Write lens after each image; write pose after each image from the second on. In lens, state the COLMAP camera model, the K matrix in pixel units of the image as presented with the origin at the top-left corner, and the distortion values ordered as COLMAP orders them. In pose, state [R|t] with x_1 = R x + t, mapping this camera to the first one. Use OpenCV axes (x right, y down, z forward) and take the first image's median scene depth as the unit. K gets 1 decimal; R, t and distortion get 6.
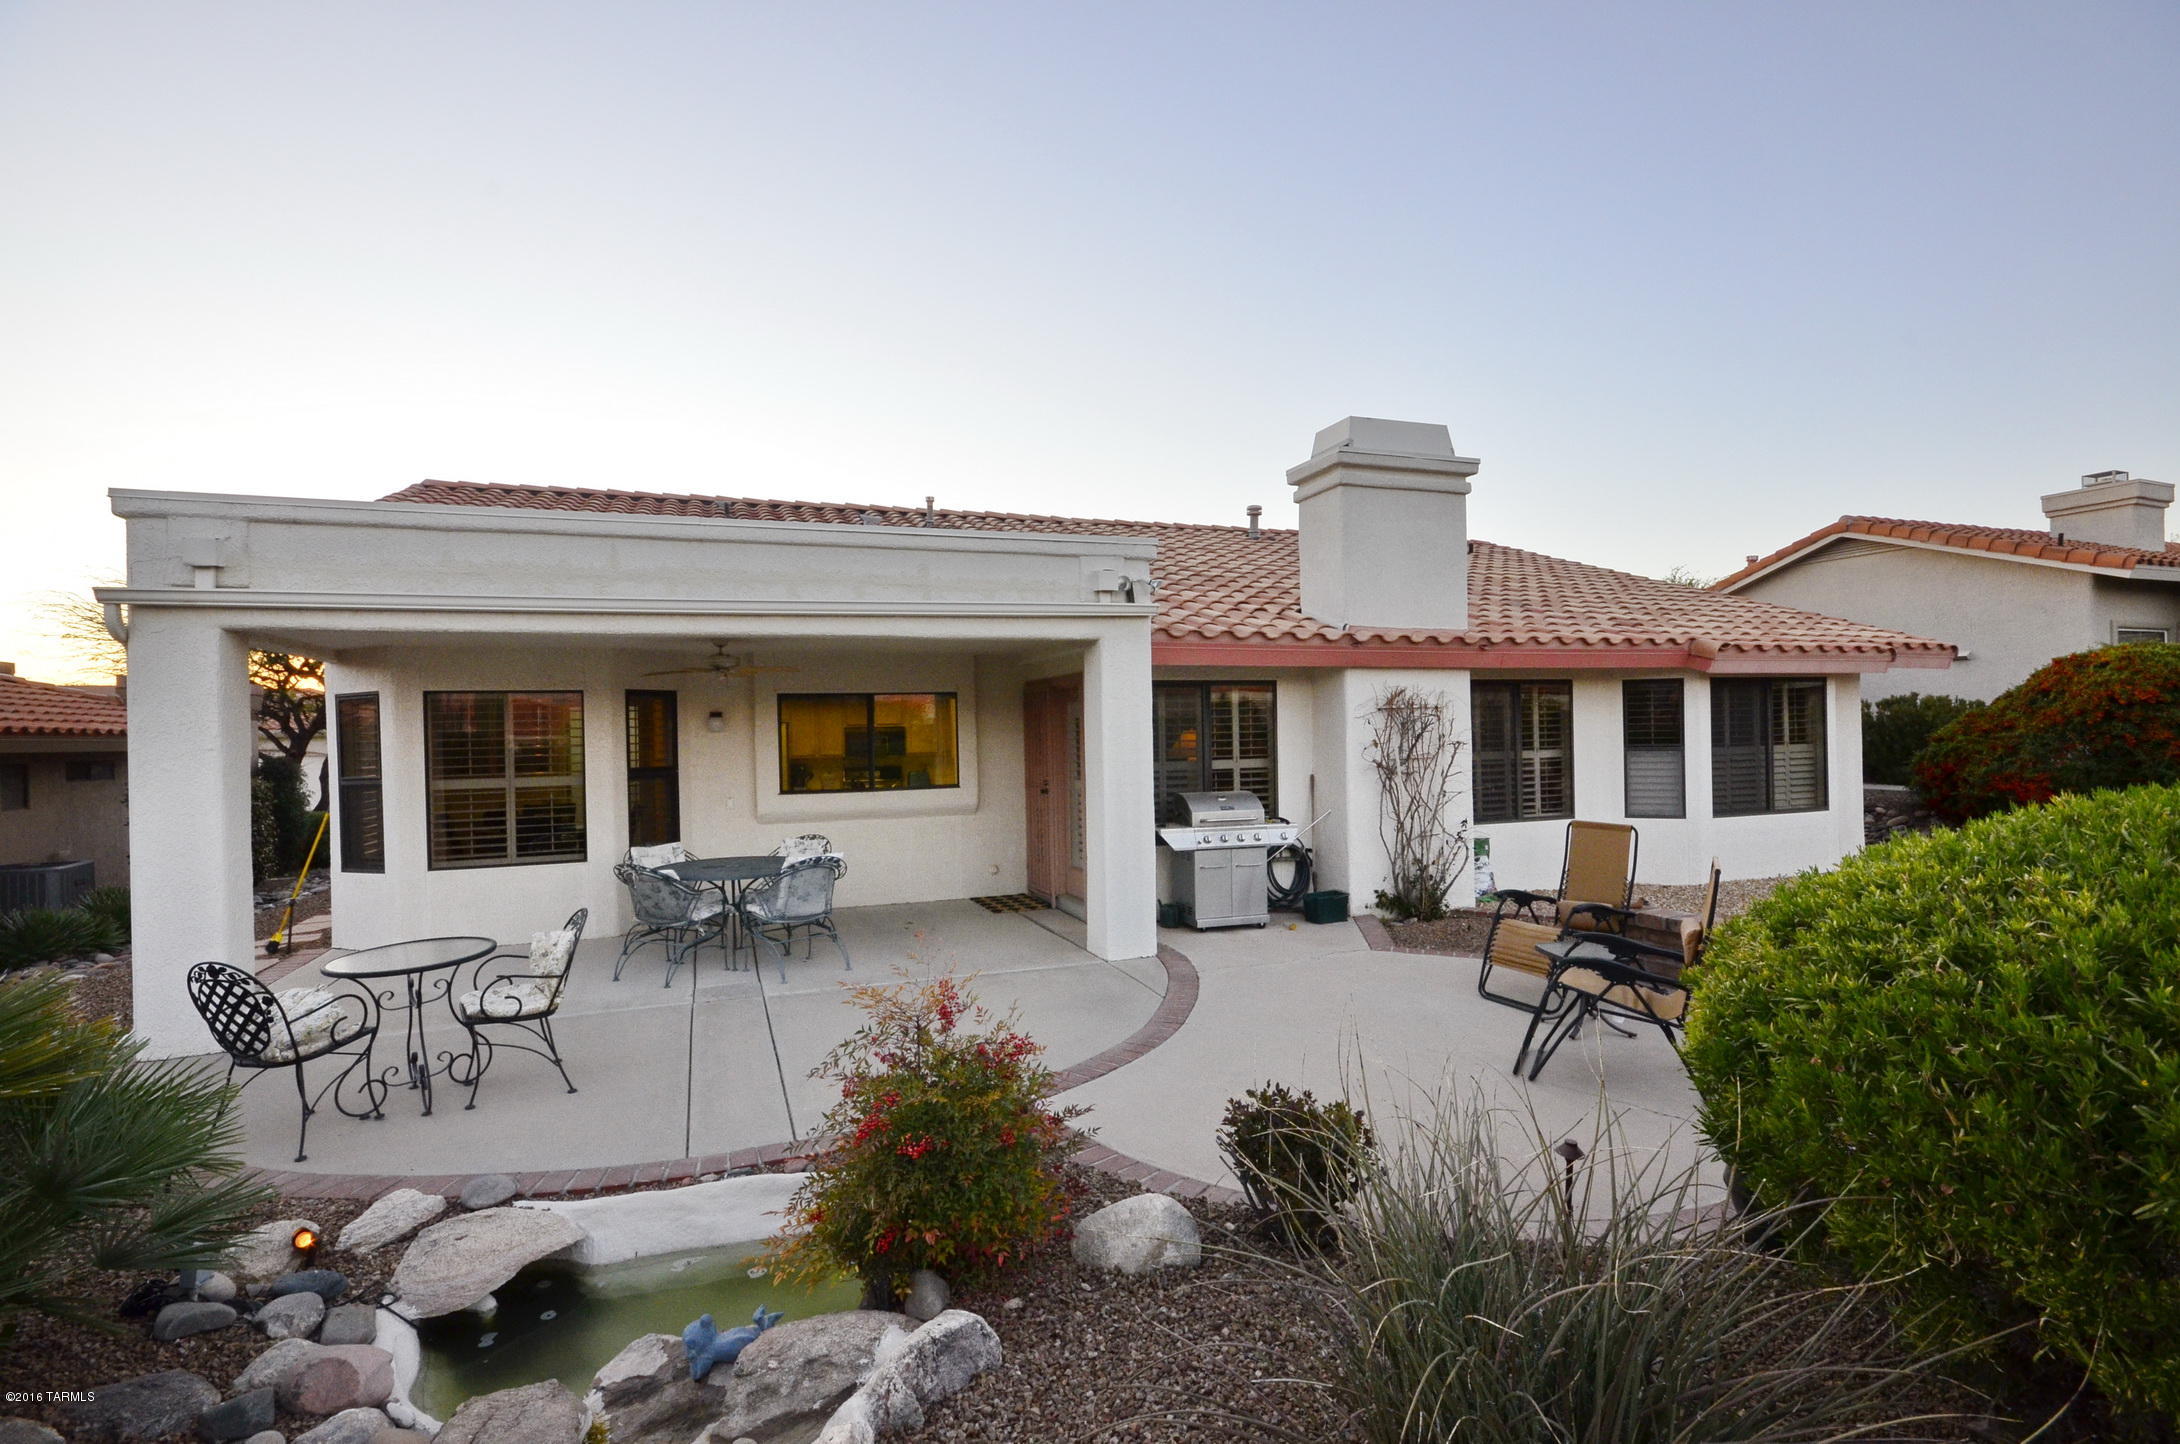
lens RADIAL K [[1052.9, 0, 1088.4], [0, 1052.9, 718.1], [0, 0, 1]] dist [0.003244, -0.000135]
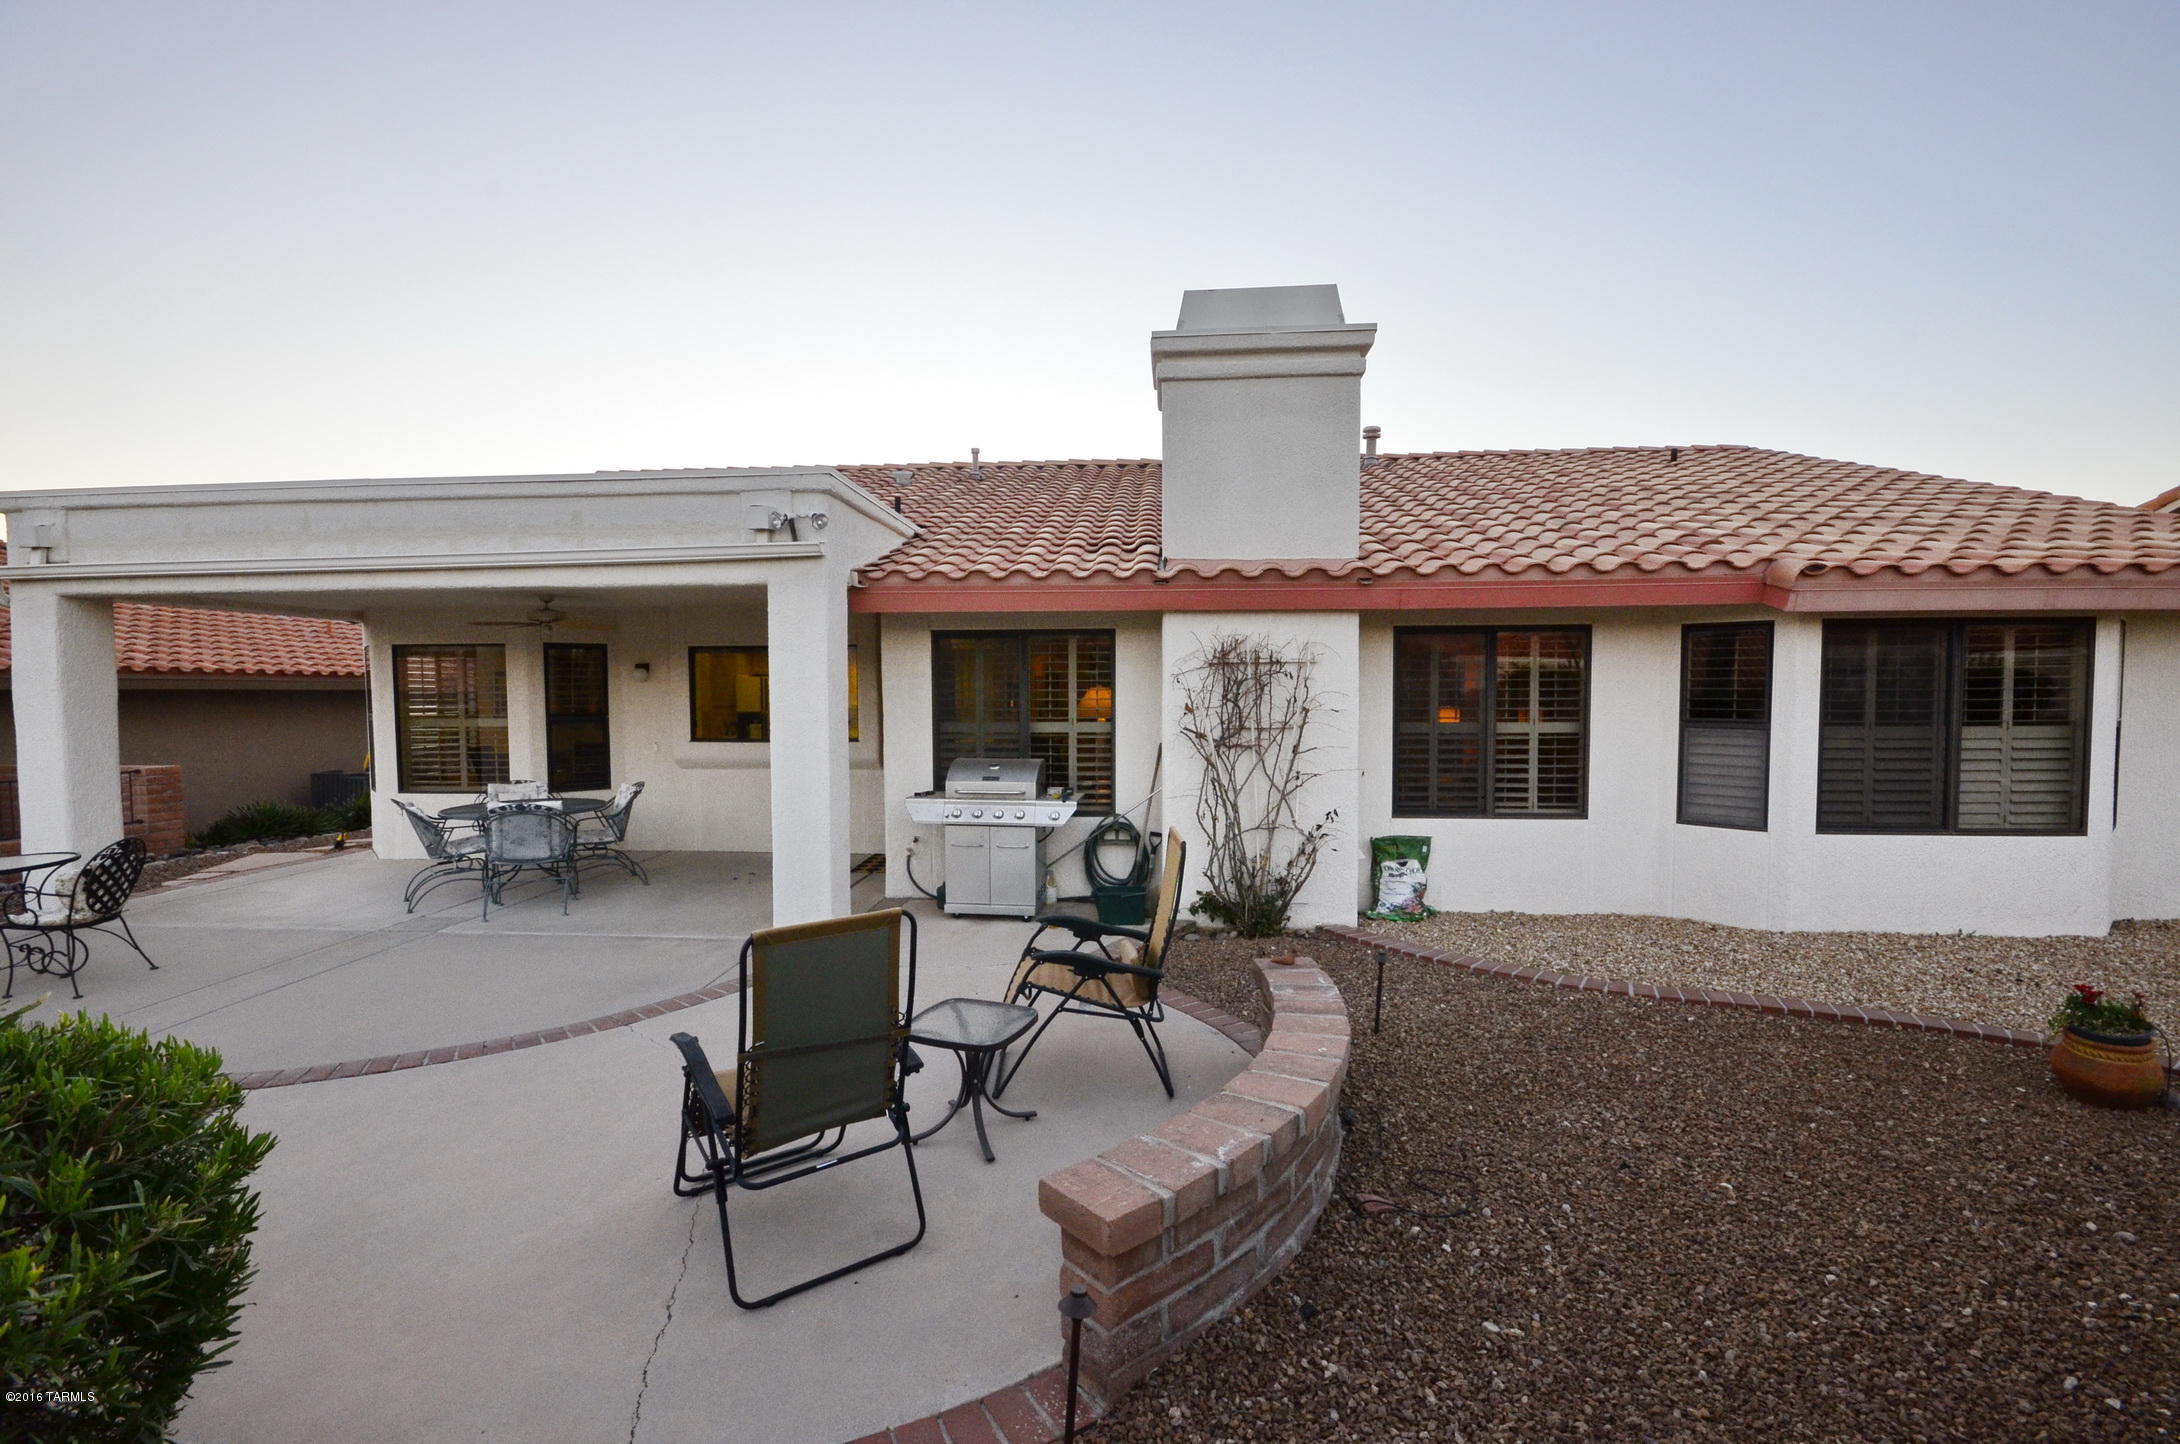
lens RADIAL K [[974.2, 0, 1090.1], [0, 974.2, 720.5], [0, 0, 1]] dist [-0.011348, -0.000283]
pose [[0.900540, 0.030955, -0.433671, 0.491156], [-0.009228, 0.998598, 0.052117, -0.003532], [0.434676, -0.042931, 0.899563, 0.292081]]
